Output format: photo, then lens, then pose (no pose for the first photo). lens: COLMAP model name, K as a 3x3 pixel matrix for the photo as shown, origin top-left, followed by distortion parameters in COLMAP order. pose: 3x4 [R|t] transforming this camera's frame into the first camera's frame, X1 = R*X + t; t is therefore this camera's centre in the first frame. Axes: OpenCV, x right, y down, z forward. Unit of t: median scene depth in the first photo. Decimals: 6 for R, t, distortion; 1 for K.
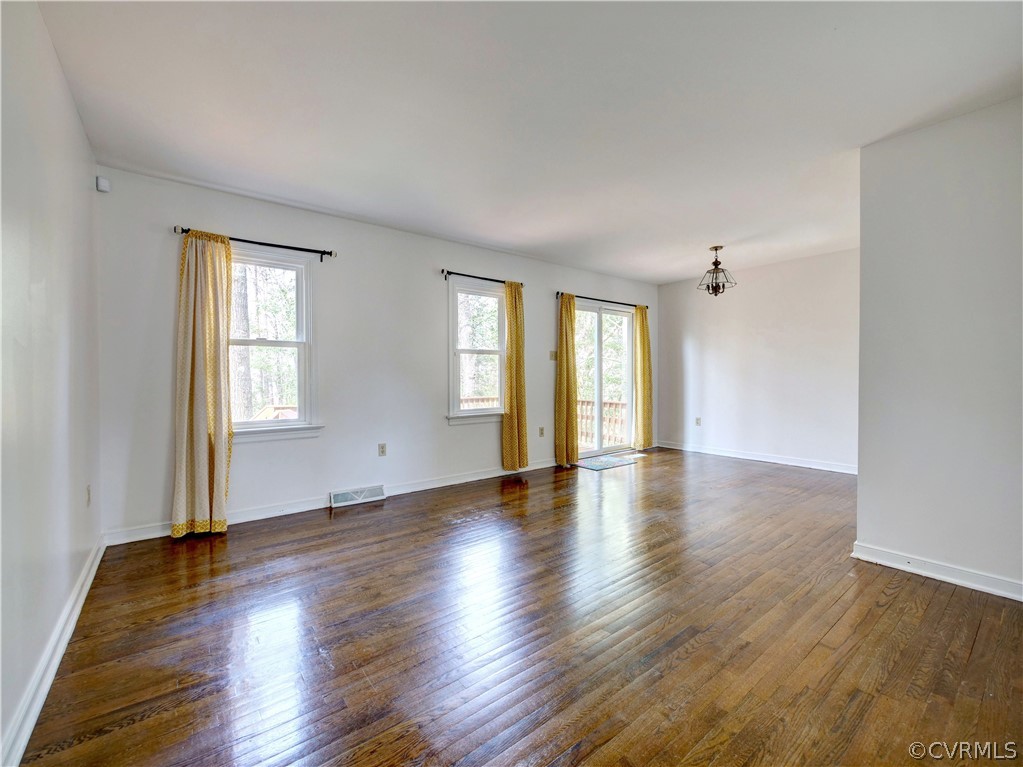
lens RADIAL K [[430.5, 0, 511.5], [0, 430.5, 383.5], [0, 0, 1]] dist [-0.000631, 0.000037]
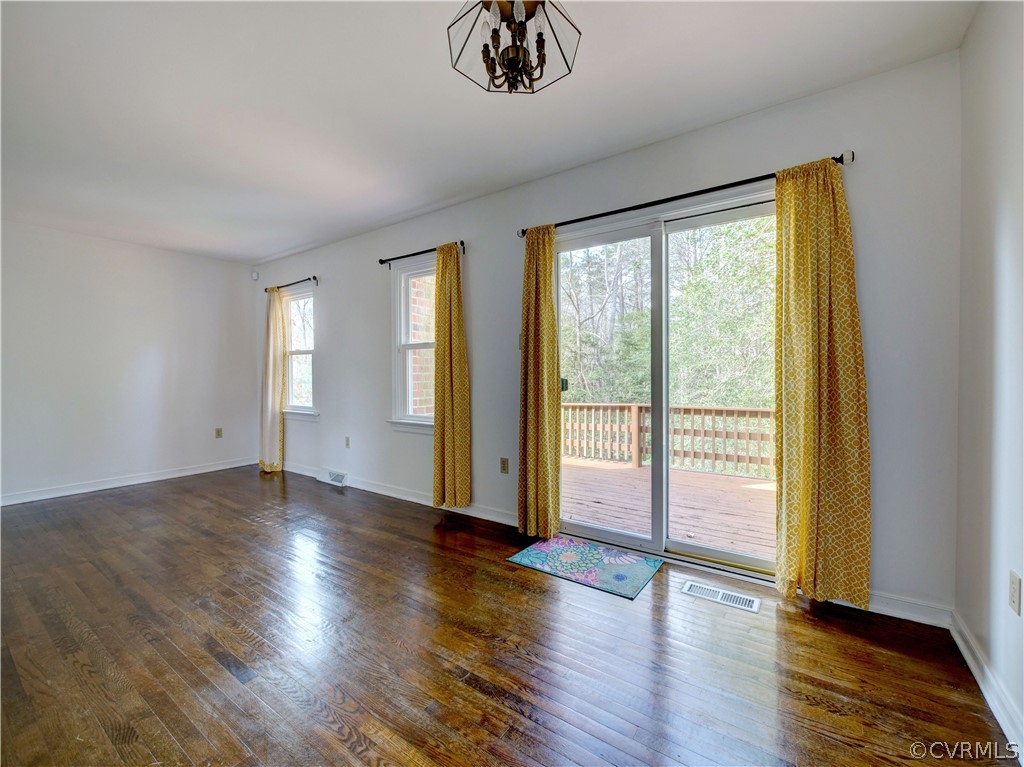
lens RADIAL K [[430.9, 0, 512.0], [0, 430.9, 383.5], [0, 0, 1]] dist [-0.000631, 0.000037]
pose [[0.292443, 0.032322, -0.955737, 0.746932], [-0.004190, 0.999462, 0.032519, -0.030418], [0.956274, -0.005506, 0.292421, 0.923776]]
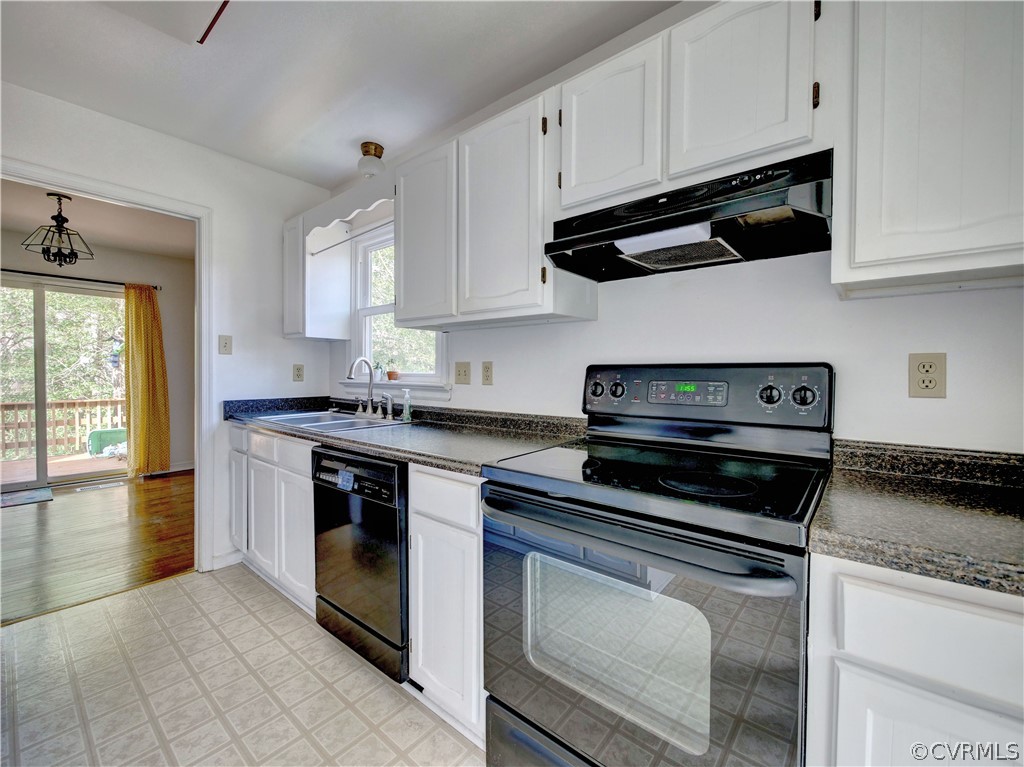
lens RADIAL K [[430.9, 0, 512.0], [0, 430.9, 383.5], [0, 0, 1]] dist [-0.000631, 0.000037]
pose [[0.976221, 0.014220, 0.216311, 1.042331], [-0.014742, 0.999891, 0.000799, -0.024345], [-0.216277, -0.003969, 0.976324, 0.162488]]
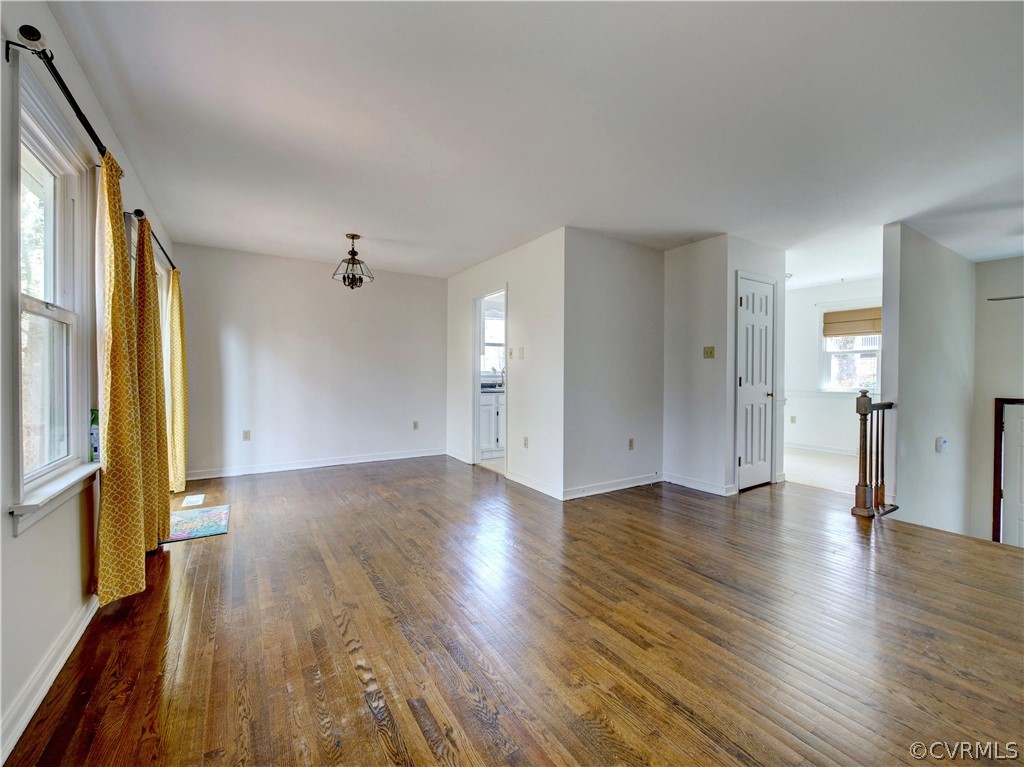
lens RADIAL K [[430.9, 0, 512.0], [0, 430.9, 383.5], [0, 0, 1]] dist [-0.000631, 0.000037]
pose [[0.098697, -0.014314, 0.995015, -0.395113], [0.012759, 0.999833, 0.013117, -0.012152], [-0.995036, 0.011401, 0.098864, 0.582152]]
